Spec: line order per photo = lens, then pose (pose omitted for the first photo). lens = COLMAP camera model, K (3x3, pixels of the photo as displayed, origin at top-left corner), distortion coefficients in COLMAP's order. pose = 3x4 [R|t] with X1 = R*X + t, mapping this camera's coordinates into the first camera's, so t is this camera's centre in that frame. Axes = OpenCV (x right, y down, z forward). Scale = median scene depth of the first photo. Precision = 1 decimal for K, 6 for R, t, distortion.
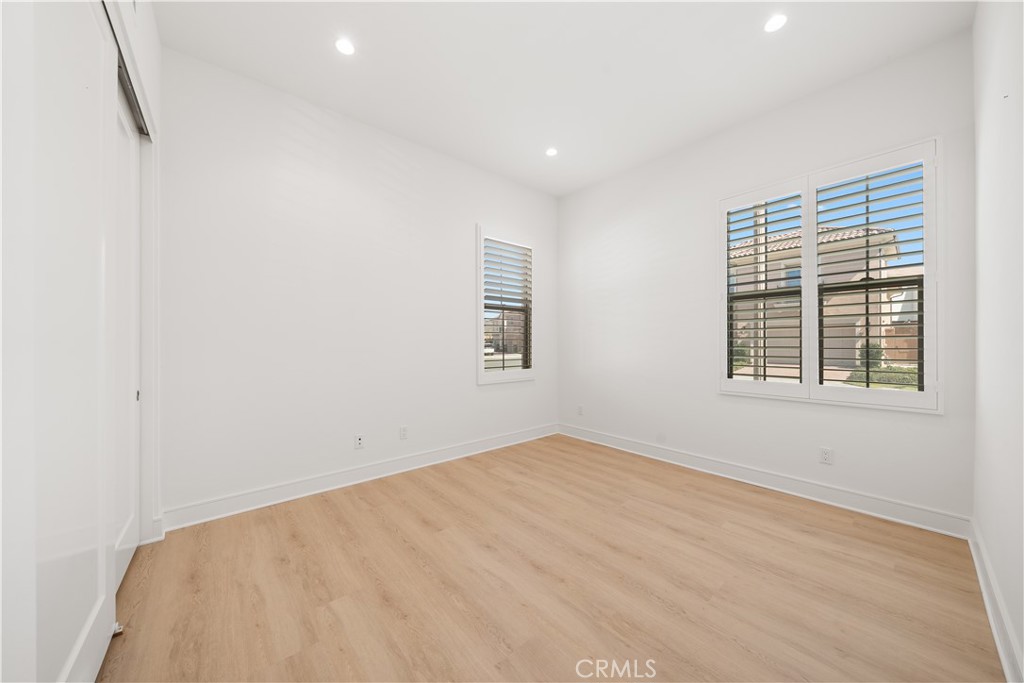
lens RADIAL K [[349.5, 0, 512.8], [0, 349.5, 342.7], [0, 0, 1]] dist [-0.005832, -0.000333]
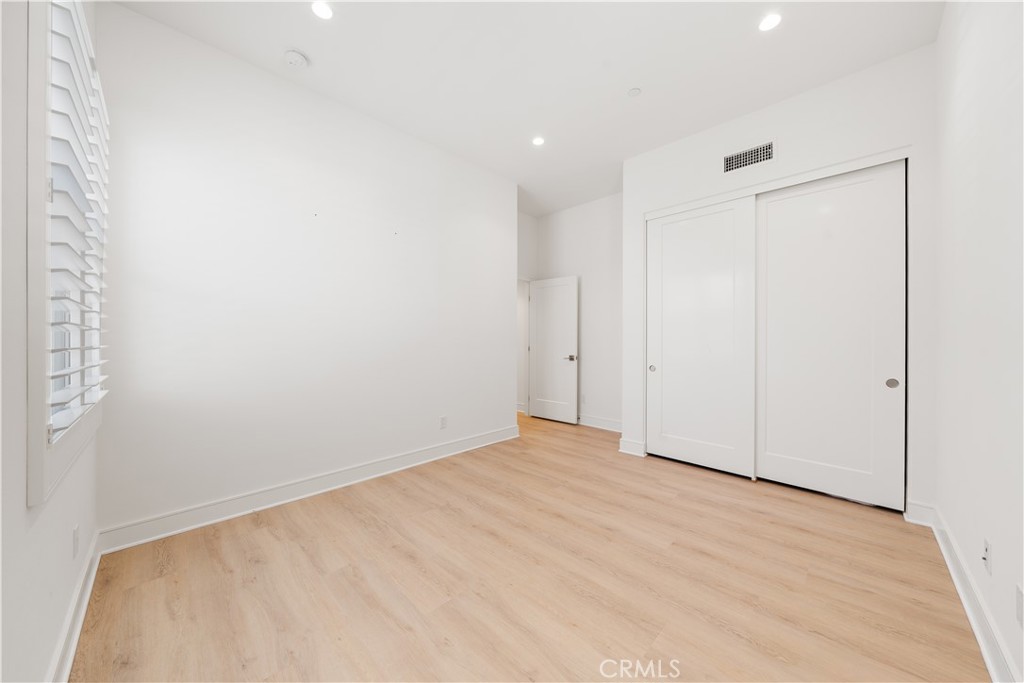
lens RADIAL K [[349.5, 0, 511.9], [0, 349.5, 341.4], [0, 0, 1]] dist [-0.005832, -0.000333]
pose [[-0.996754, -0.000192, -0.080503, 0.301357], [0.000007, 0.999997, -0.002474, 0.009330], [0.080503, -0.002466, -0.996751, 1.958998]]
